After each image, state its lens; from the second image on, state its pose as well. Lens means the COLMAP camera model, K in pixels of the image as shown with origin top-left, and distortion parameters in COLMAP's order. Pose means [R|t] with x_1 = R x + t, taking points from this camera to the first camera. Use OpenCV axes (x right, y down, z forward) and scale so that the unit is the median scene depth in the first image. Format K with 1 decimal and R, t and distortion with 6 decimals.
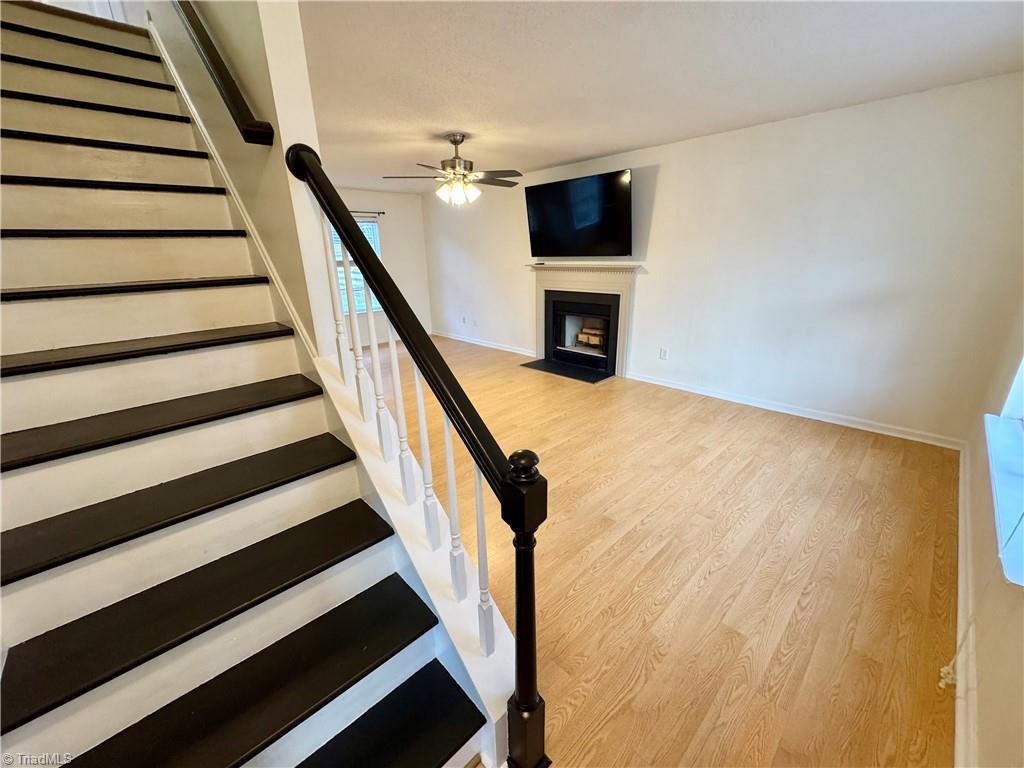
lens RADIAL K [[408.8, 0, 508.7], [0, 408.8, 387.9], [0, 0, 1]] dist [-0.002078, -0.000375]
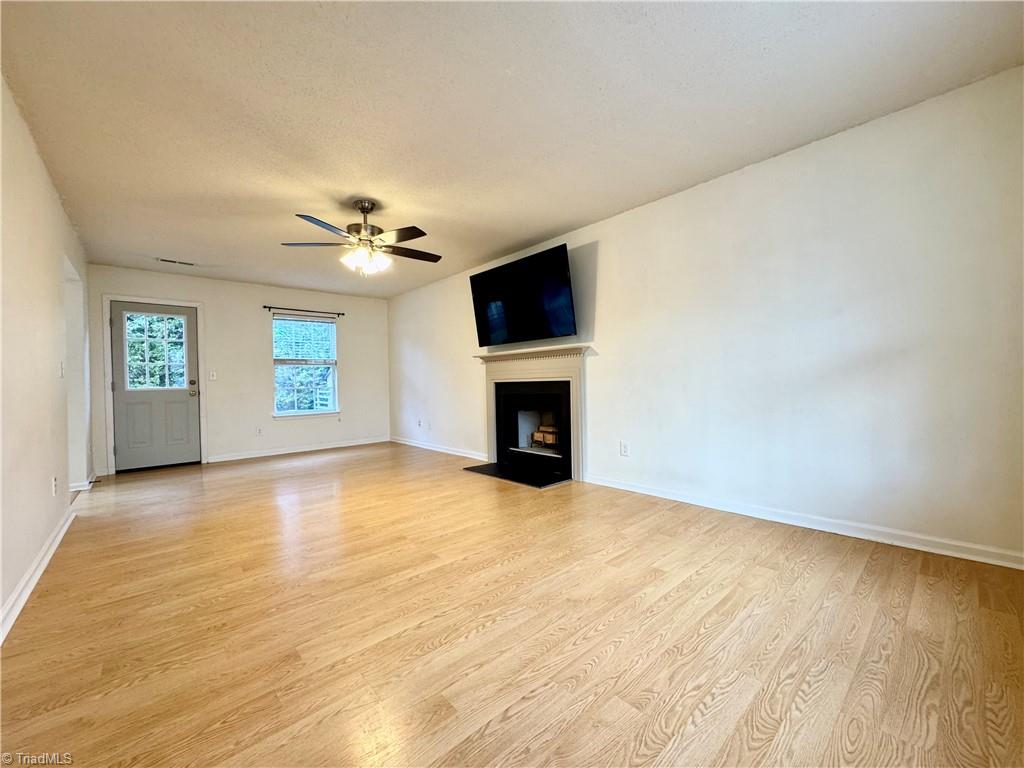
lens RADIAL K [[408.8, 0, 510.9], [0, 408.8, 389.8], [0, 0, 1]] dist [-0.002078, -0.000375]
pose [[0.999625, 0.001768, -0.027340, 0.223083], [-0.009859, 0.954279, -0.298756, 0.058173], [0.025562, 0.298913, 0.953938, 0.245382]]
